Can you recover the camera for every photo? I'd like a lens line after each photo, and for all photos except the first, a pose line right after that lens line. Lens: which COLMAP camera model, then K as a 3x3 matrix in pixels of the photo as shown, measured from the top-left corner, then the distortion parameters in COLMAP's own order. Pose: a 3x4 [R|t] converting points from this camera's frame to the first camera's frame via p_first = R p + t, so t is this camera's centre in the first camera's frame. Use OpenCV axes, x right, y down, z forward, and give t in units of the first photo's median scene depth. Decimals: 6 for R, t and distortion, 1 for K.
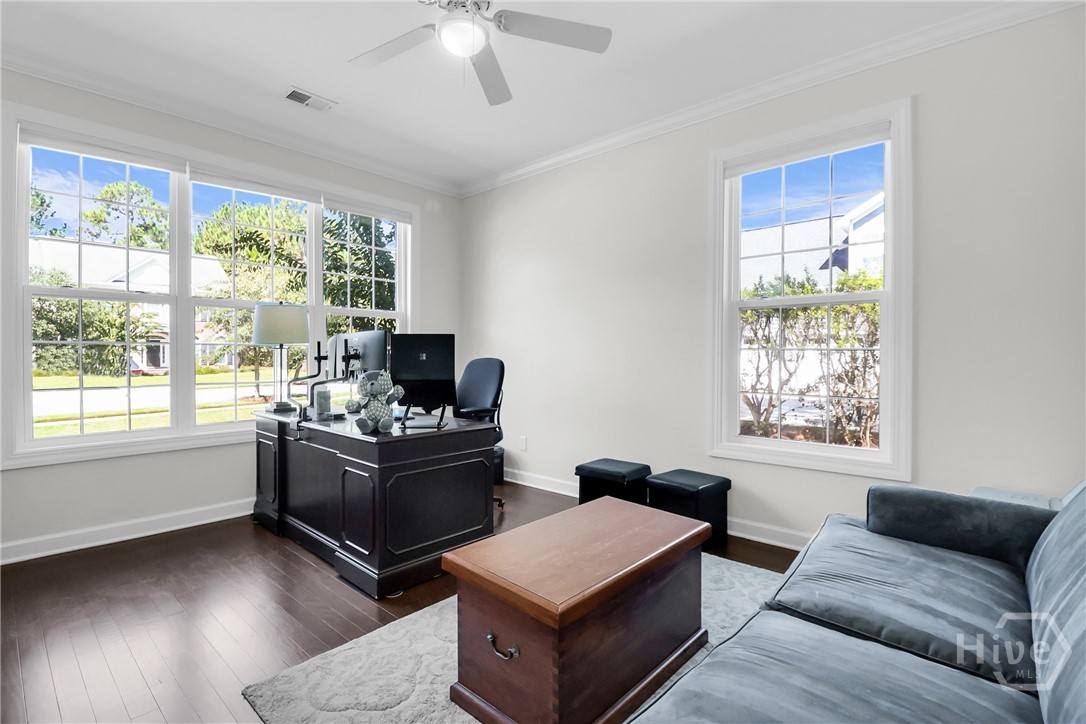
lens RADIAL K [[513.5, 0, 541.6], [0, 513.5, 355.1], [0, 0, 1]] dist [0.000764, -0.000005]
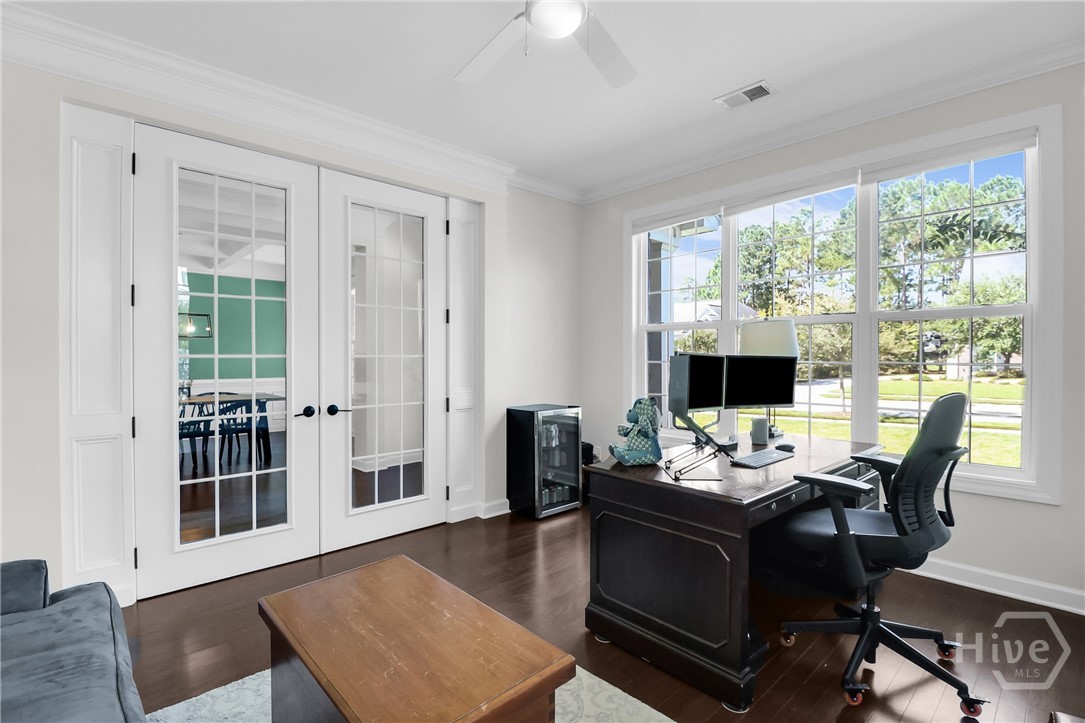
lens RADIAL K [[513.1, 0, 541.5], [0, 513.1, 361.2], [0, 0, 1]] dist [0.000764, -0.000005]
pose [[-0.090806, 0.003876, -0.995861, 0.607365], [-0.005170, 0.999977, 0.004364, -0.037434], [0.995855, 0.005545, -0.090784, 0.915080]]
